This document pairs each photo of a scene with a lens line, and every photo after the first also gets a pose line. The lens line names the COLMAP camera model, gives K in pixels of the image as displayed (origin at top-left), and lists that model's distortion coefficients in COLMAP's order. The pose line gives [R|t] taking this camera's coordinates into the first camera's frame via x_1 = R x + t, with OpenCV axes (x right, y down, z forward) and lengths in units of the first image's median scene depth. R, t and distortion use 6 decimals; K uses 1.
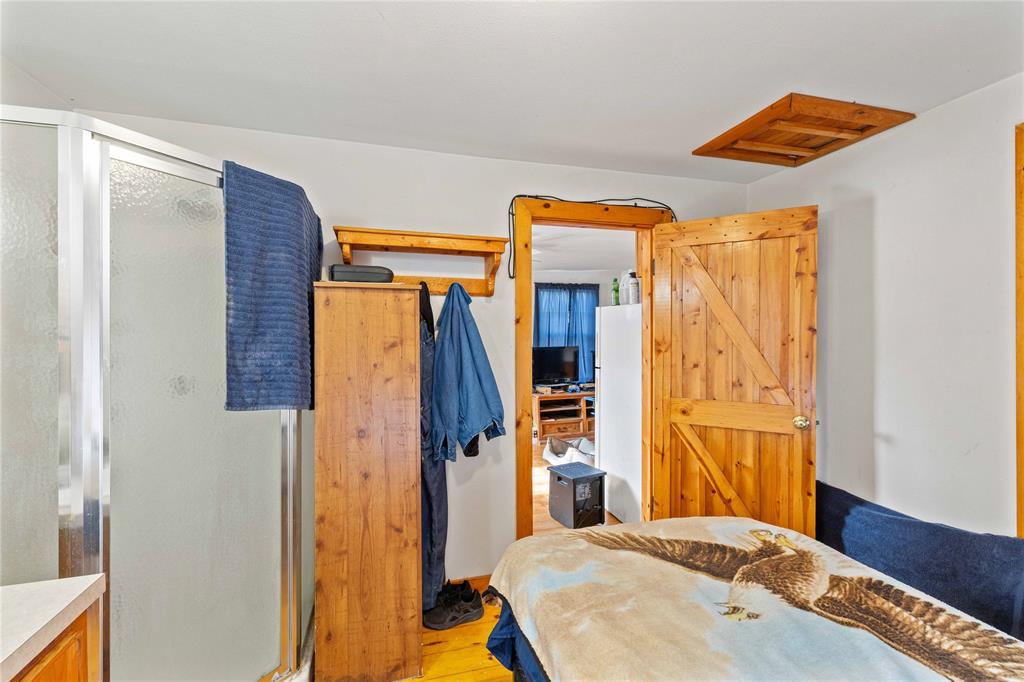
lens RADIAL K [[455.1, 0, 512.0], [0, 455.1, 341.0], [0, 0, 1]] dist [-0.002497, -0.000566]
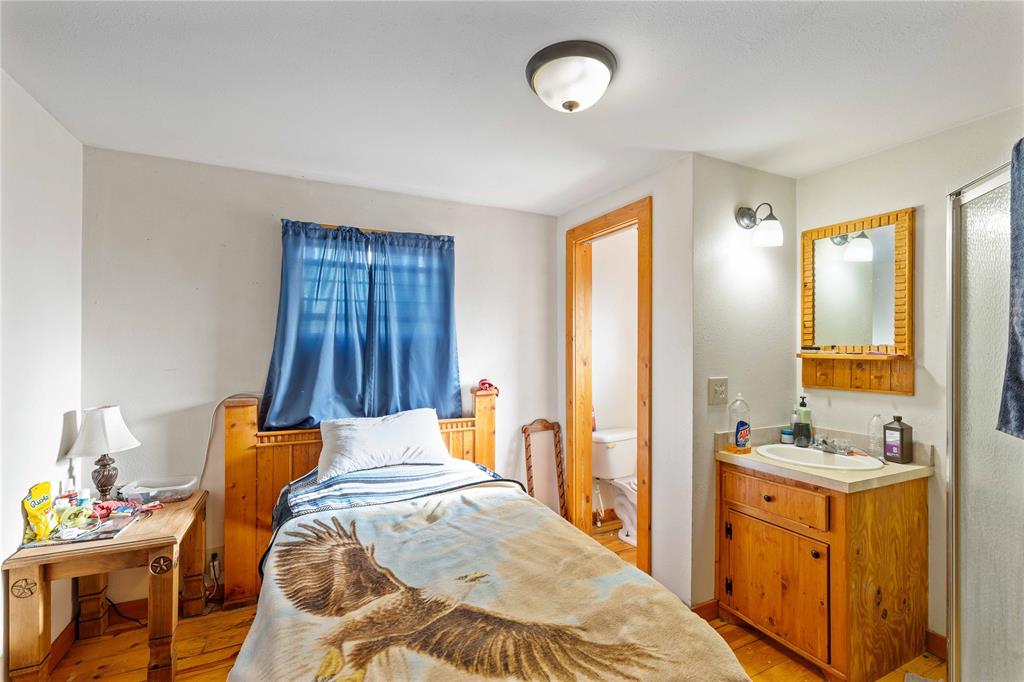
lens RADIAL K [[455.1, 0, 512.0], [0, 455.1, 341.0], [0, 0, 1]] dist [-0.002497, -0.000566]
pose [[-0.986271, -0.002059, -0.165122, 0.481108], [-0.001135, 0.999983, -0.005694, -0.017521], [0.165131, -0.005428, -0.986257, 1.778943]]
